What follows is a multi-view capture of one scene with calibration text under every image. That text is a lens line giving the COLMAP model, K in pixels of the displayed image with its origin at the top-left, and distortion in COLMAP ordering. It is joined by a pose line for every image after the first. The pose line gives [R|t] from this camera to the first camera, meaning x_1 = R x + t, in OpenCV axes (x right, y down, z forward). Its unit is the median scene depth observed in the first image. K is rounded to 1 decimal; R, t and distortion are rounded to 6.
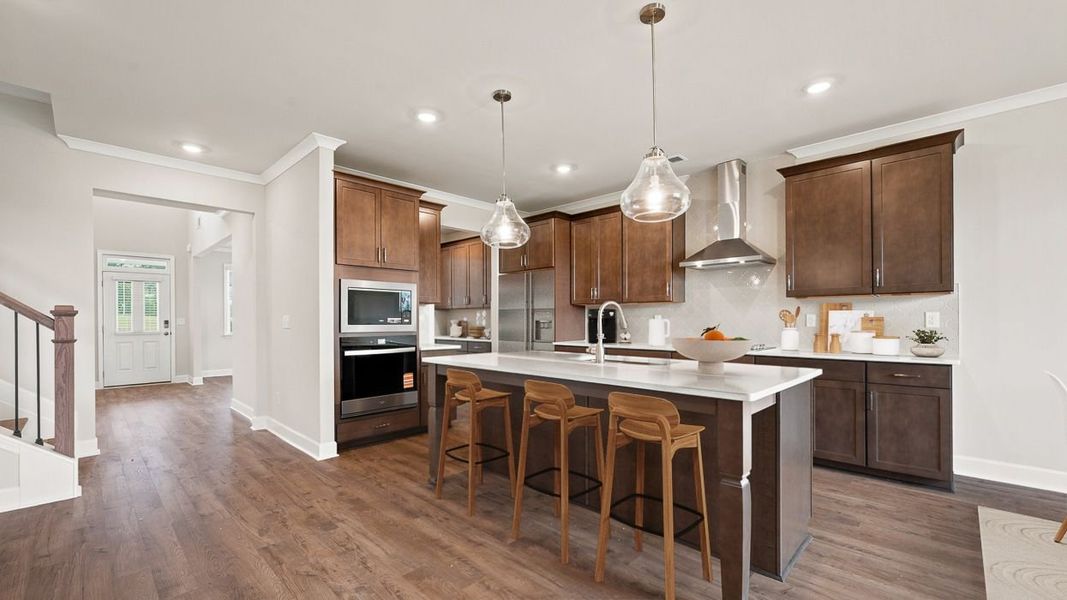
lens RADIAL K [[439.1, 0, 543.6], [0, 439.1, 318.2], [0, 0, 1]] dist [0.001425, -0.001193]
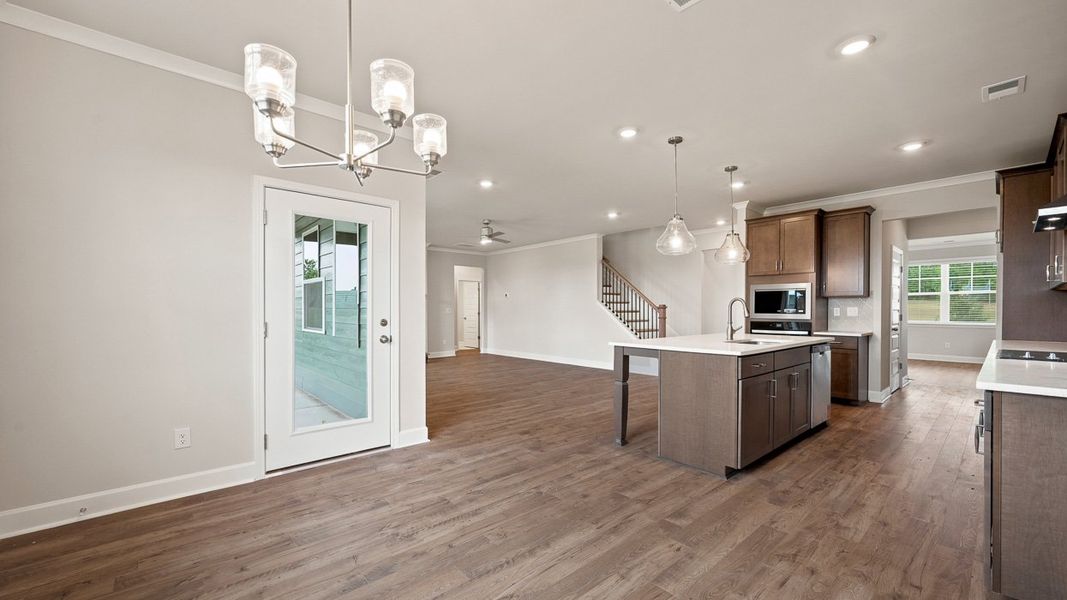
lens RADIAL K [[439.1, 0, 526.3], [0, 439.1, 311.1], [0, 0, 1]] dist [0.001425, -0.001193]
pose [[-0.098782, 0.007217, -0.995083, 1.280335], [0.000459, 0.999974, 0.007206, -0.005163], [0.995109, 0.000255, -0.098782, 0.354358]]
